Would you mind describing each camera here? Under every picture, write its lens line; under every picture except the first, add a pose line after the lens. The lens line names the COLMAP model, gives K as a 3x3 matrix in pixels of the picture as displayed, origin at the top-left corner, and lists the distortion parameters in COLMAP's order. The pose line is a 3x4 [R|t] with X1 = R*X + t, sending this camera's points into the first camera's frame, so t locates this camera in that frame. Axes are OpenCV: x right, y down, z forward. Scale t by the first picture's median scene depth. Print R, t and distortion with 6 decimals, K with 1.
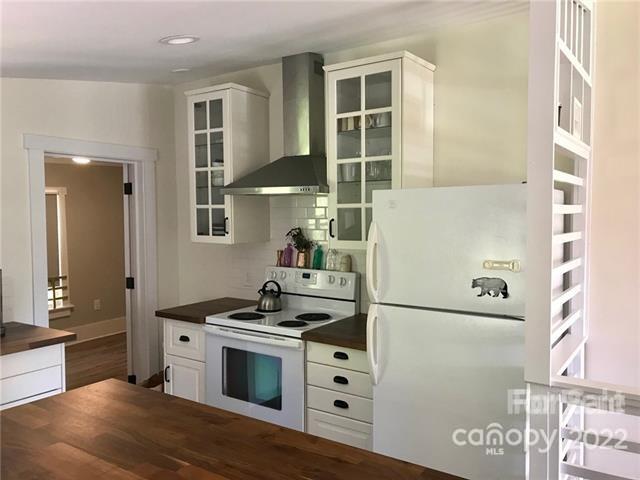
lens RADIAL K [[533.5, 0, 314.4], [0, 533.5, 244.2], [0, 0, 1]] dist [0.041081, -0.031383]
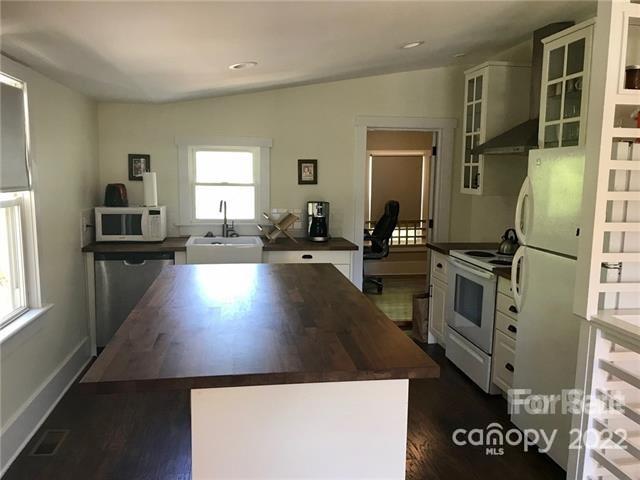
lens RADIAL K [[533.5, 0, 318.6], [0, 533.5, 242.1], [0, 0, 1]] dist [0.041081, -0.031383]
pose [[0.695582, 0.108587, -0.710193, 0.465031], [-0.059704, 0.993830, 0.093479, 0.013290], [0.715961, -0.022621, 0.697773, -0.122622]]
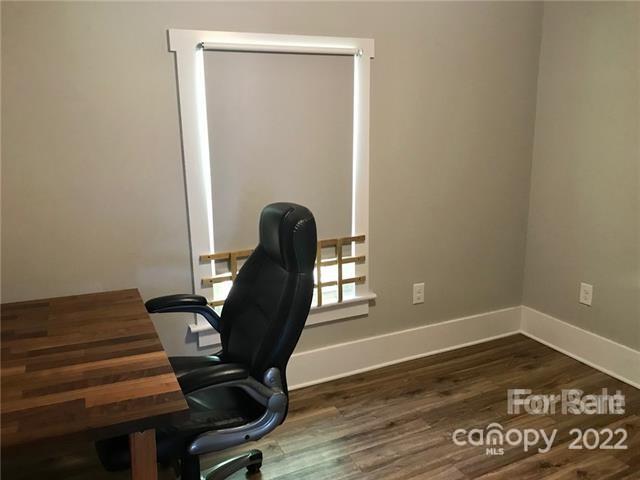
lens RADIAL K [[533.5, 0, 320.4], [0, 533.5, 239.7], [0, 0, 1]] dist [0.041081, -0.031383]
pose [[0.868009, 0.110933, -0.483997, -0.458394], [-0.030904, 0.984905, 0.170317, -0.028562], [0.495585, -0.132880, 0.858335, 0.987940]]
